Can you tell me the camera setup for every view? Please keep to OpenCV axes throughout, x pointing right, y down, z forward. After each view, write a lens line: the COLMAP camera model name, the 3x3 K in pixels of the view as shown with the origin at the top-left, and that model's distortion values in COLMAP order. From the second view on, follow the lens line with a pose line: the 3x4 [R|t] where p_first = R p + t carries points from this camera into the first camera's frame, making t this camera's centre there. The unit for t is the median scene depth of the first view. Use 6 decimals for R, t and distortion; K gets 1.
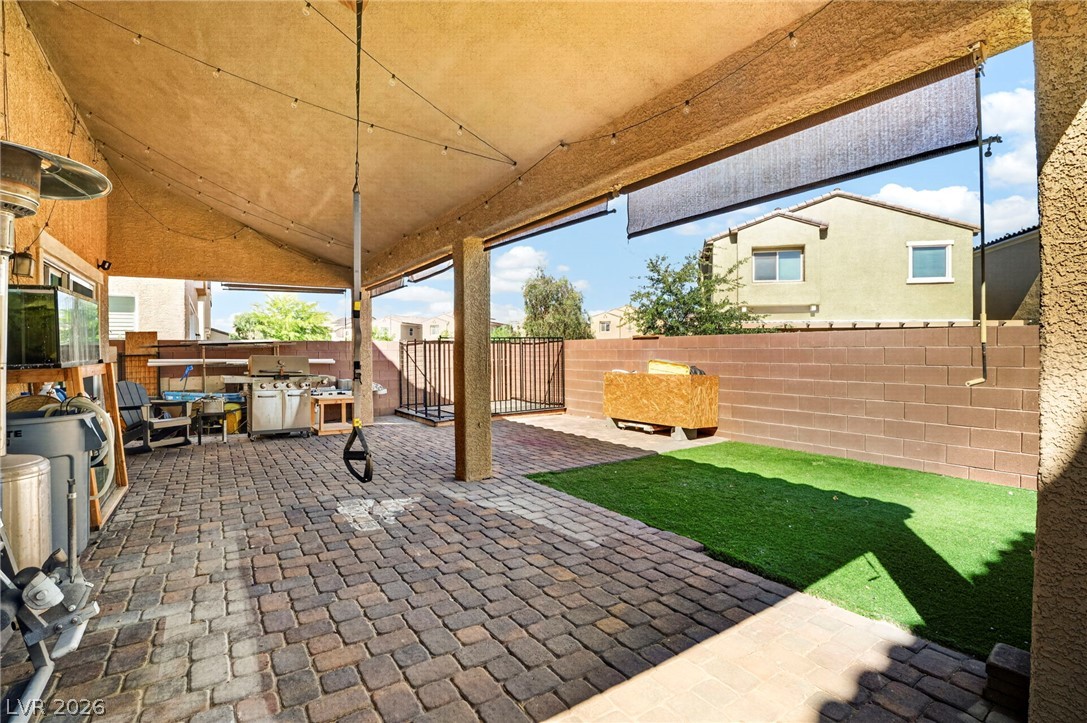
lens RADIAL K [[495.3, 0, 541.1], [0, 495.3, 363.5], [0, 0, 1]] dist [-0.057868, 0.014523]
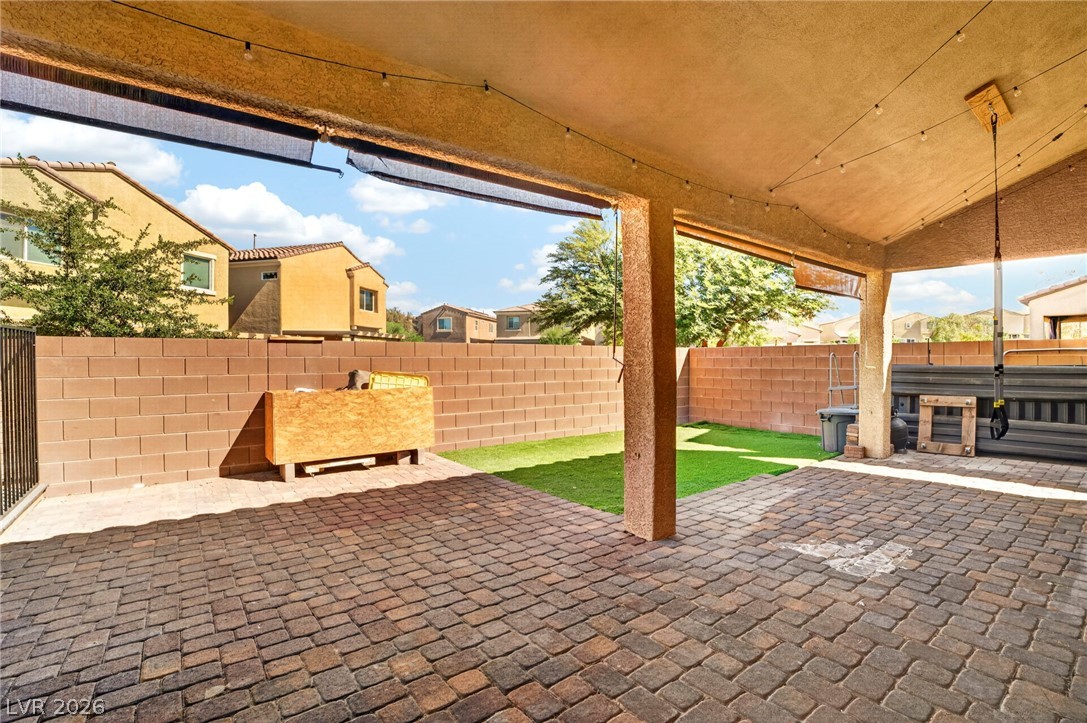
lens RADIAL K [[495.3, 0, 541.1], [0, 495.3, 363.5], [0, 0, 1]] dist [-0.057868, 0.014523]
pose [[-0.050347, -0.004541, 0.998721, -1.137266], [0.025962, 0.999646, 0.005854, -0.035444], [-0.998394, 0.026224, -0.050211, 1.589832]]
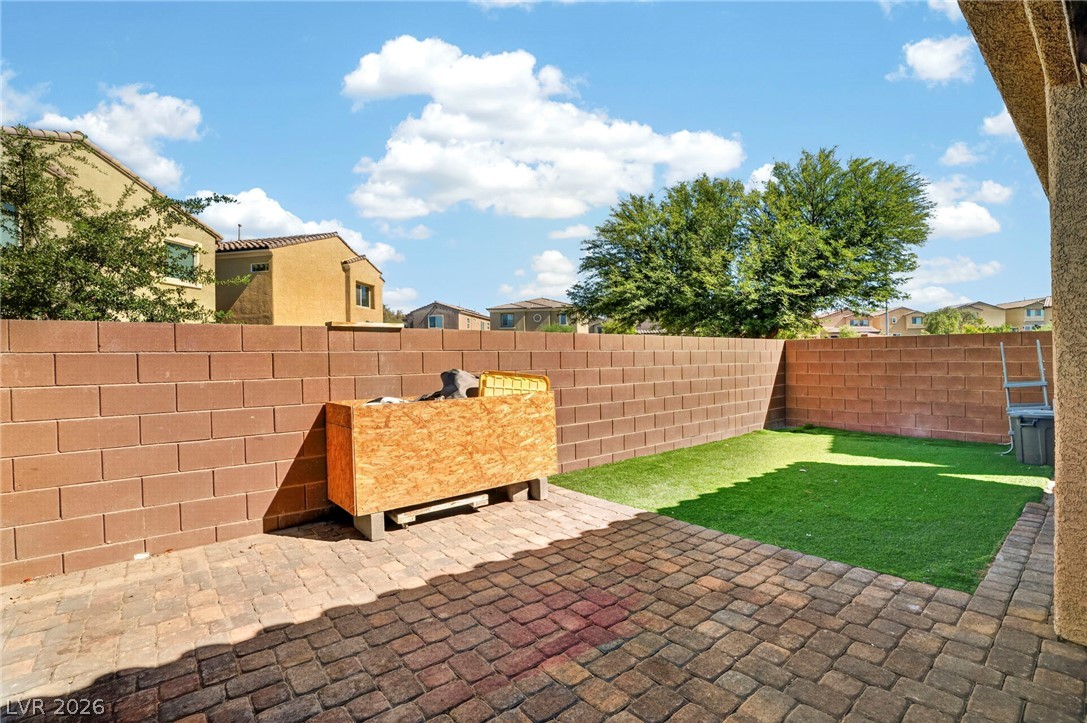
lens RADIAL K [[495.7, 0, 548.4], [0, 495.7, 363.0], [0, 0, 1]] dist [-0.058751, 0.012937]
pose [[-0.099715, -0.005489, 0.995001, -0.649776], [0.036799, 0.999280, 0.009200, -0.037940], [-0.994335, 0.037532, -0.099441, 2.013258]]
